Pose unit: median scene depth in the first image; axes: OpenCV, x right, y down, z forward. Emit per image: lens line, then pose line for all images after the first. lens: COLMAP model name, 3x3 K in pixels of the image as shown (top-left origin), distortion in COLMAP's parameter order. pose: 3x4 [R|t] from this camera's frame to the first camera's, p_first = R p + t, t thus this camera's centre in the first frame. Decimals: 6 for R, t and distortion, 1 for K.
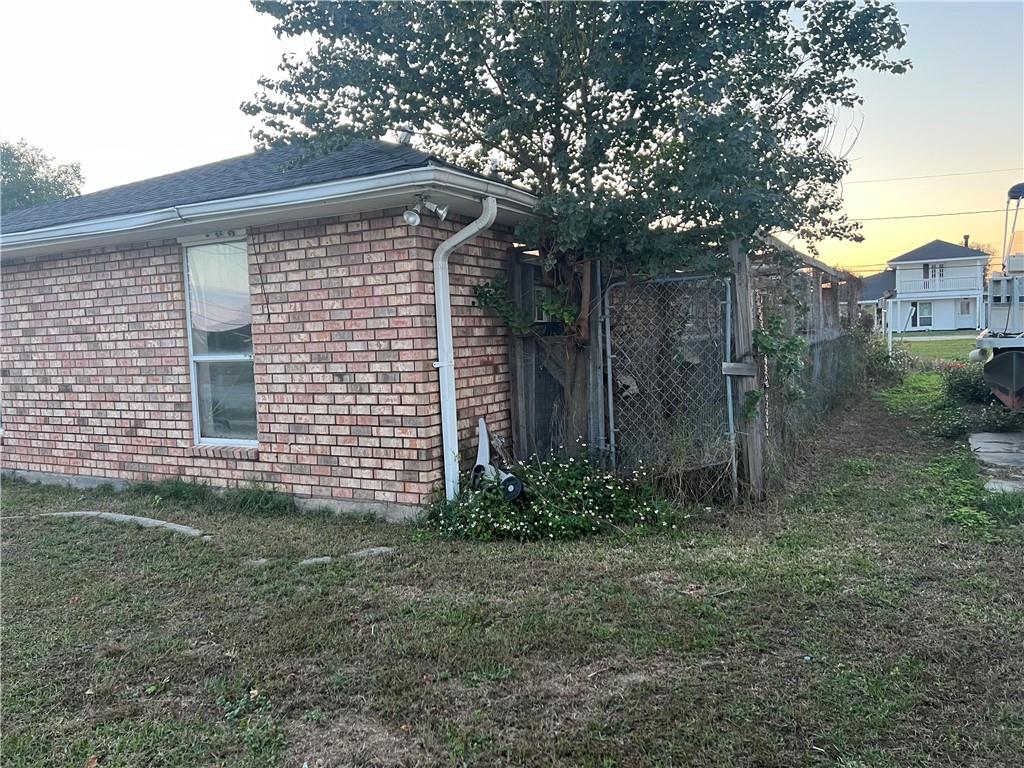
lens RADIAL K [[777.0, 0, 512.7], [0, 777.0, 387.4], [0, 0, 1]] dist [0.004087, -0.001011]
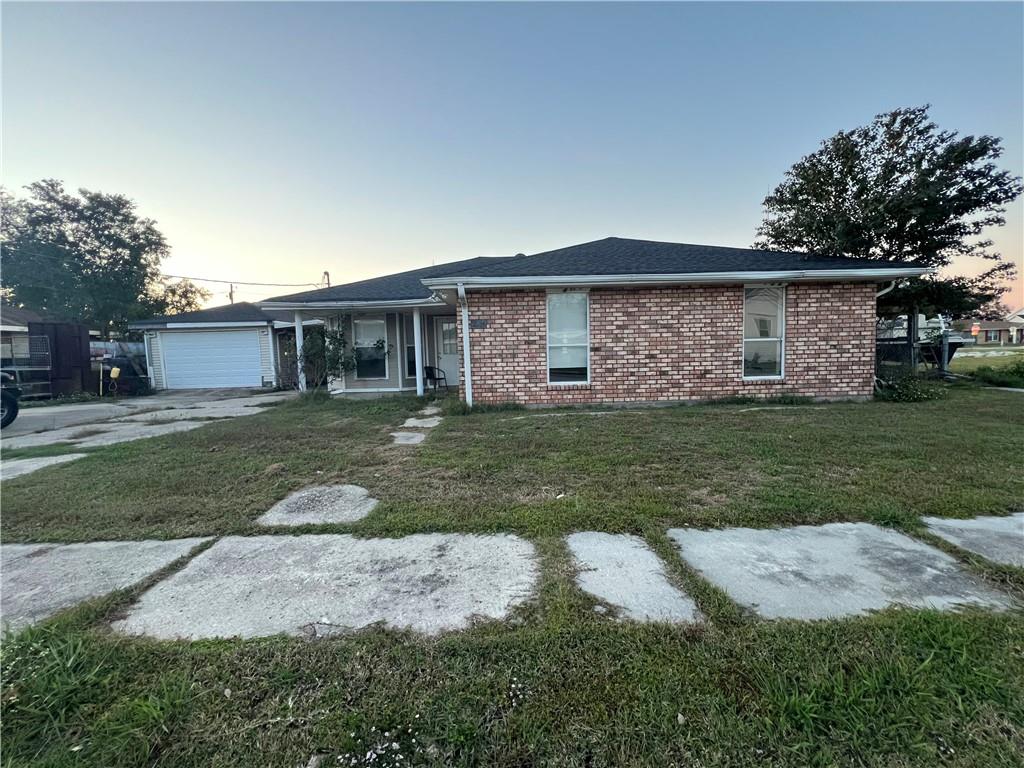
lens RADIAL K [[413.0, 0, 511.9], [0, 413.0, 375.4], [0, 0, 1]] dist [0.000283, 0.000044]
pose [[0.876629, -0.030930, 0.480172, -1.668635], [0.028554, 0.999517, 0.012254, 0.031699], [-0.480319, 0.002969, 0.877089, 0.324468]]
